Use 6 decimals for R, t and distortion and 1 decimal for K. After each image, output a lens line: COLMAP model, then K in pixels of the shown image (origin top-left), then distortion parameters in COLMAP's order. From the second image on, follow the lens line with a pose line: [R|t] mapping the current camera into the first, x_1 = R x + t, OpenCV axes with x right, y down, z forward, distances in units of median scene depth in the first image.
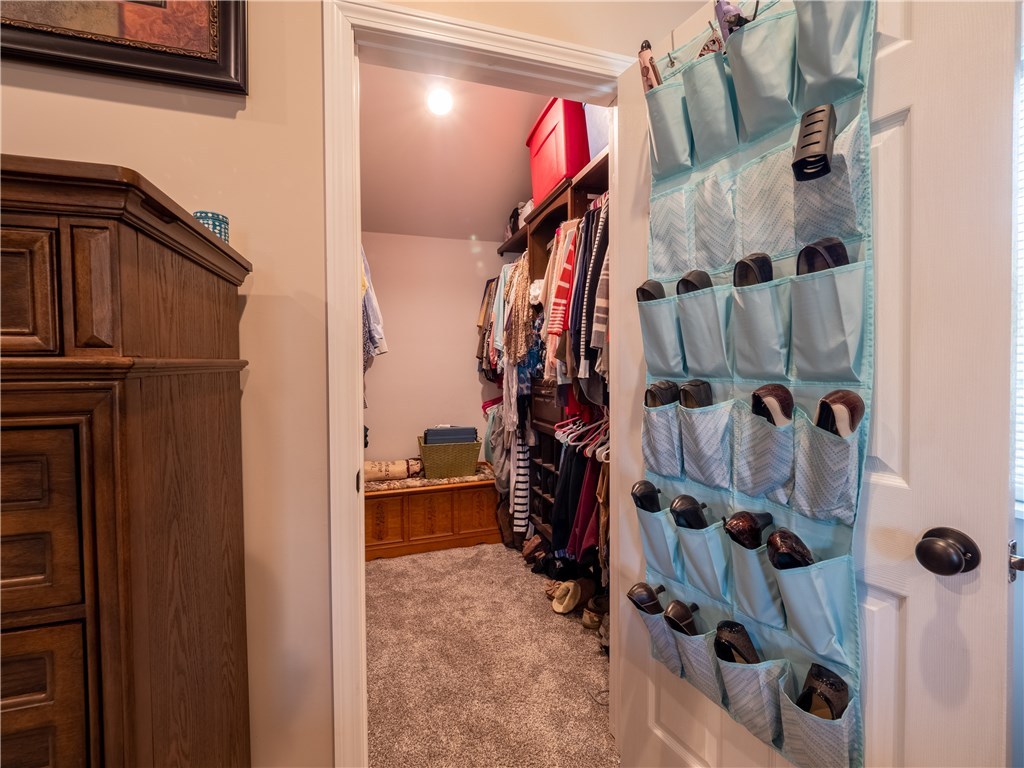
lens RADIAL K [[431.1, 0, 507.0], [0, 431.1, 378.7], [0, 0, 1]] dist [0.000792, -0.004752]
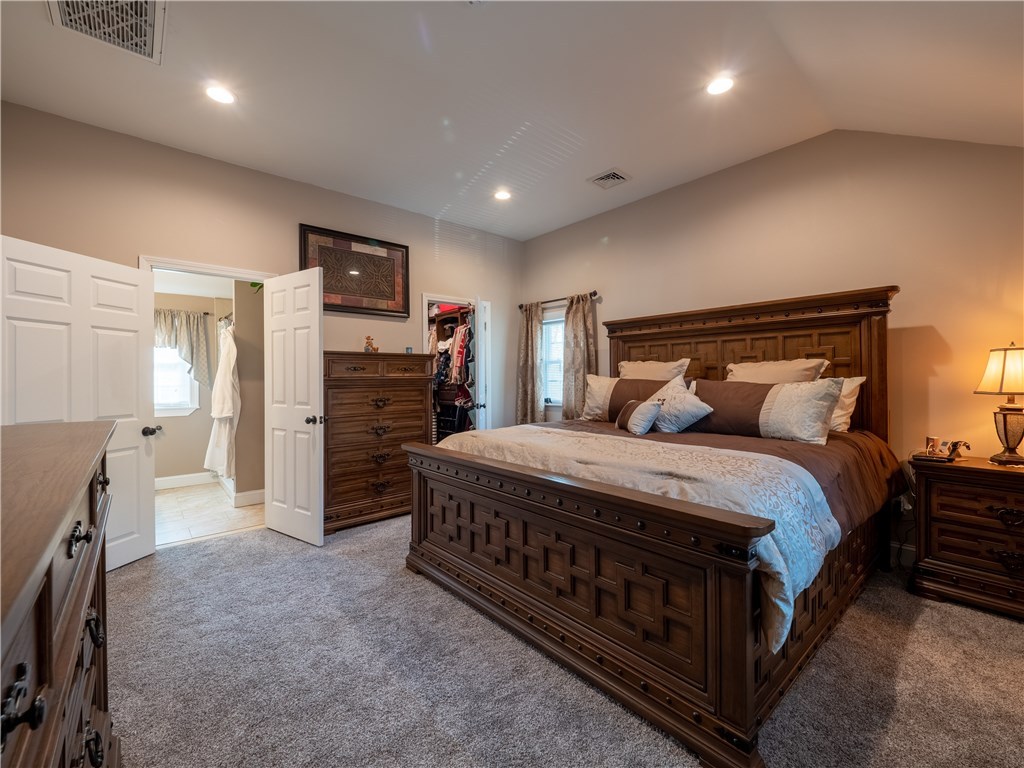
lens RADIAL K [[431.1, 0, 509.6], [0, 431.1, 381.0], [0, 0, 1]] dist [0.000792, -0.004752]
pose [[0.915029, 0.001225, 0.403386, -0.679261], [0.006652, 0.999814, -0.018125, 0.042523], [-0.403333, 0.019269, 0.914850, -1.650158]]
